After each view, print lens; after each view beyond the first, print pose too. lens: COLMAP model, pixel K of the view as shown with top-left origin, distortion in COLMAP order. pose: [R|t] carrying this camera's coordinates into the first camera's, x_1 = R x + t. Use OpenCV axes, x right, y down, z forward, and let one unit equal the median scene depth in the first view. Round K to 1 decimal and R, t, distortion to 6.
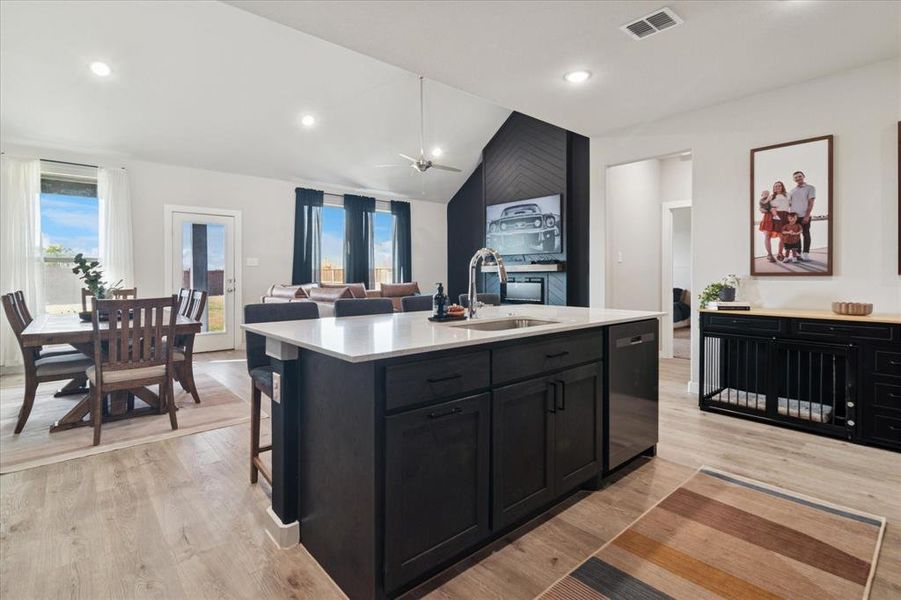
lens RADIAL K [[439.2, 0, 449.1], [0, 439.2, 279.2], [0, 0, 1]] dist [-0.003245, 0.000377]
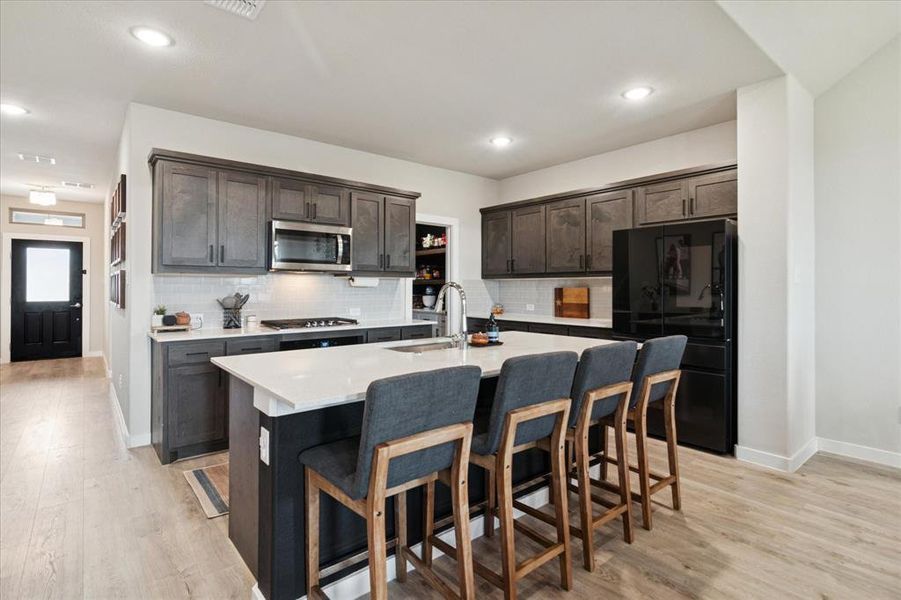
lens RADIAL K [[445.8, 0, 448.4], [0, 445.8, 285.6], [0, 0, 1]] dist [-0.001100, -0.000049]
pose [[-0.999700, 0.001608, 0.024427, 0.021687], [0.001681, 0.999994, 0.002982, -0.021017], [-0.024422, 0.003022, -0.999697, 0.693854]]
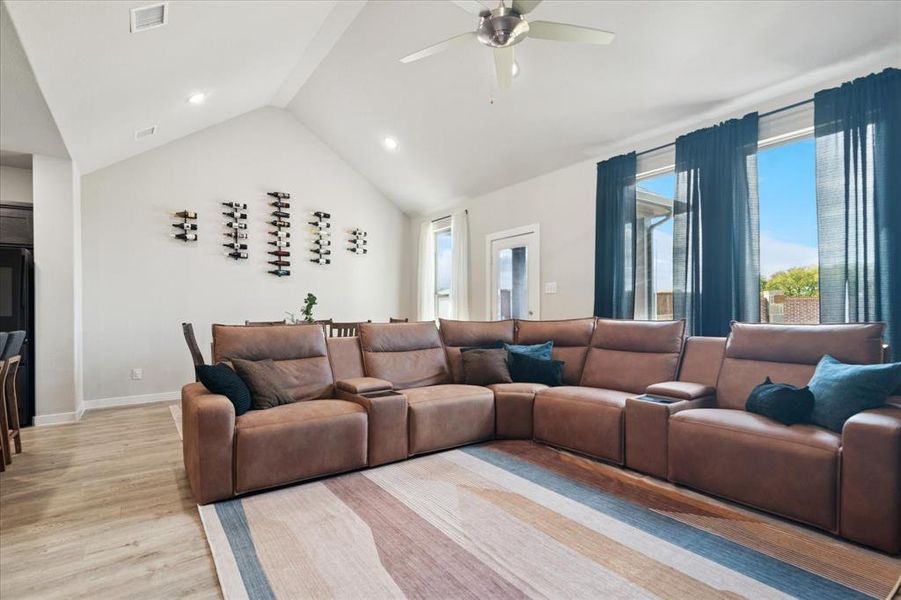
lens RADIAL K [[444.4, 0, 457.6], [0, 444.4, 307.5], [0, 0, 1]] dist [-0.003142, -0.000481]
pose [[-0.086762, -0.002274, -0.996226, 0.302126], [0.001846, 0.999995, -0.002444, -0.004438], [0.996227, -0.002051, -0.086758, 0.872198]]
